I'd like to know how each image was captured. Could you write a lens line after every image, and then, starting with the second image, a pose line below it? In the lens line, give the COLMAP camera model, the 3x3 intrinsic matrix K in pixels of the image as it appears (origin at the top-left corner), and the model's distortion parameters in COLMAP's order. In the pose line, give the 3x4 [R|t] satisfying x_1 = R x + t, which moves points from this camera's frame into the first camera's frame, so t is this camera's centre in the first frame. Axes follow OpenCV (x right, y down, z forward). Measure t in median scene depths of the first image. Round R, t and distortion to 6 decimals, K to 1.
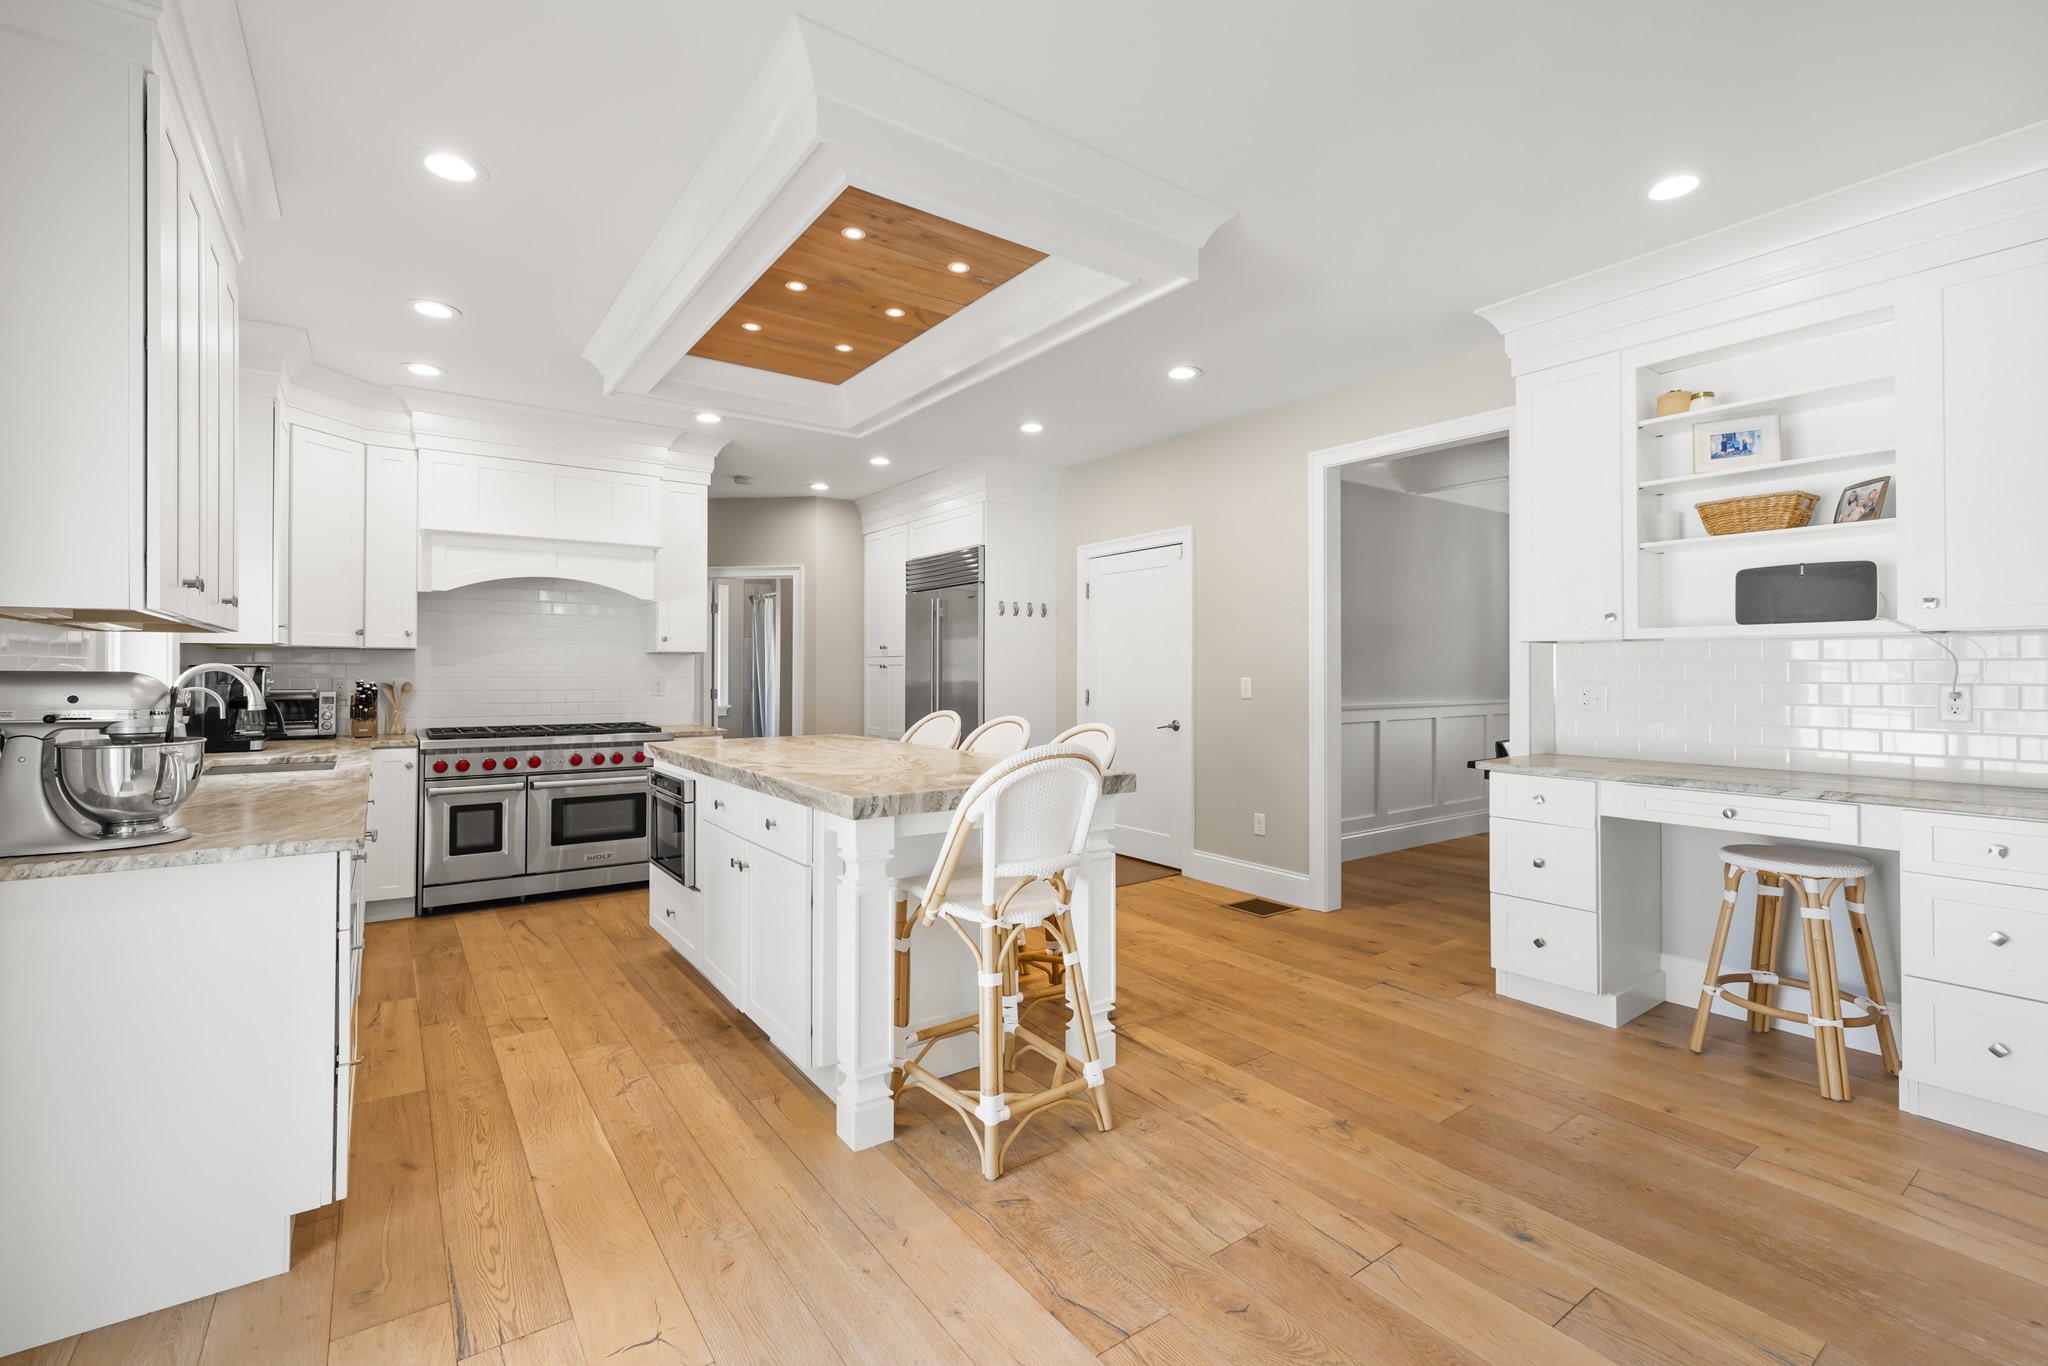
lens RADIAL K [[865.6, 0, 1025.8], [0, 865.6, 676.3], [0, 0, 1]] dist [0.003976, -0.000294]
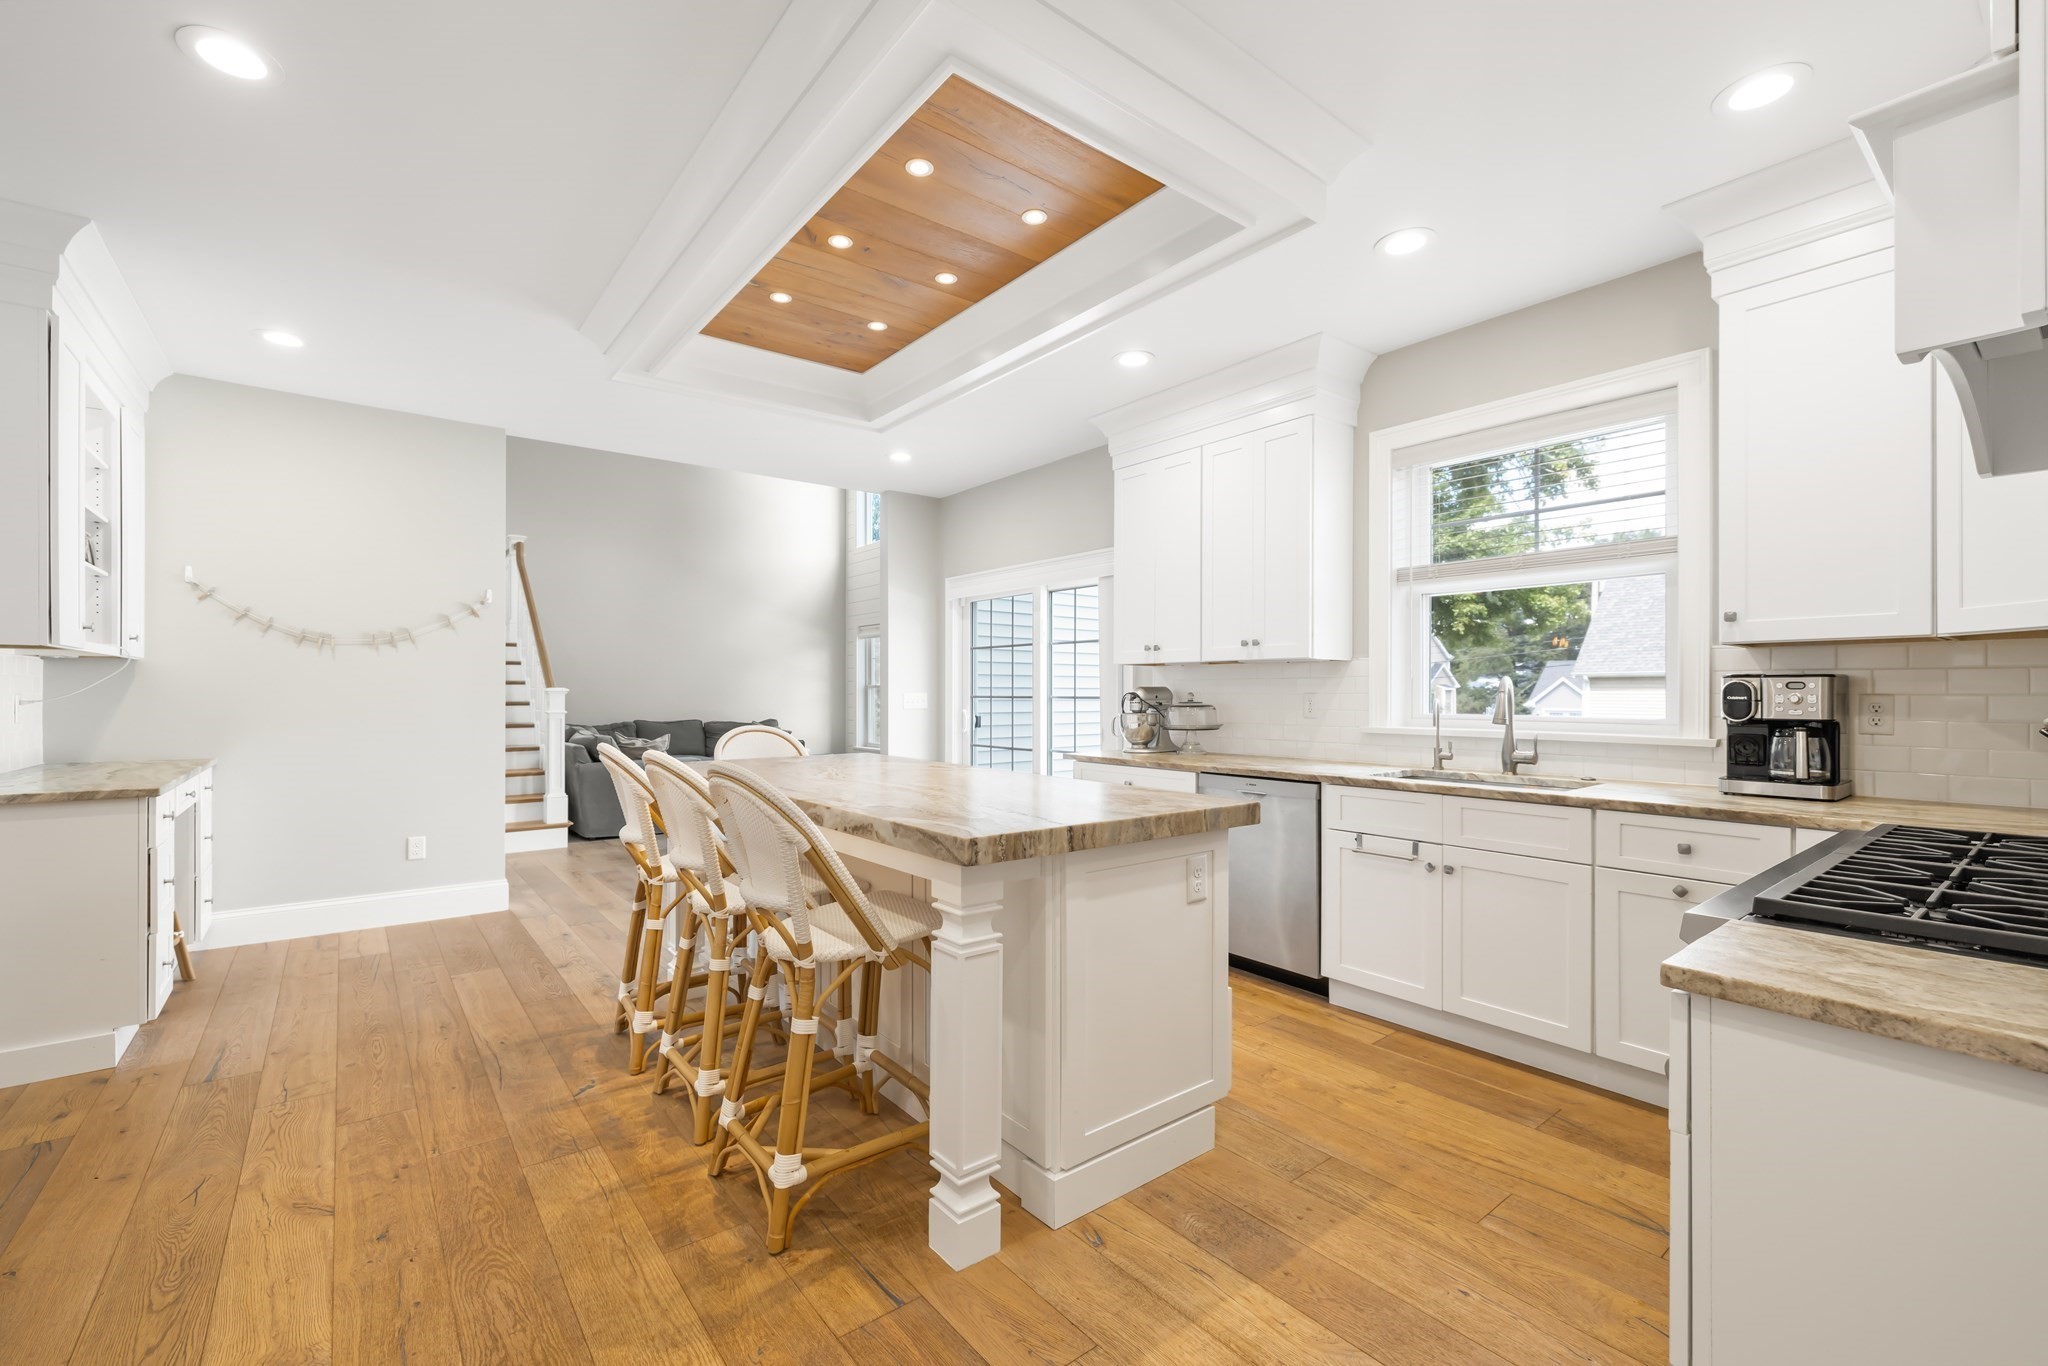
lens RADIAL K [[865.6, 0, 1020.3], [0, 865.6, 686.5], [0, 0, 1]] dist [0.003976, -0.000294]
pose [[-0.999328, -0.001469, -0.036631, -0.308162], [-0.001470, 0.999999, 0.000012, -0.003263], [0.036631, 0.000066, -0.999329, 1.922836]]
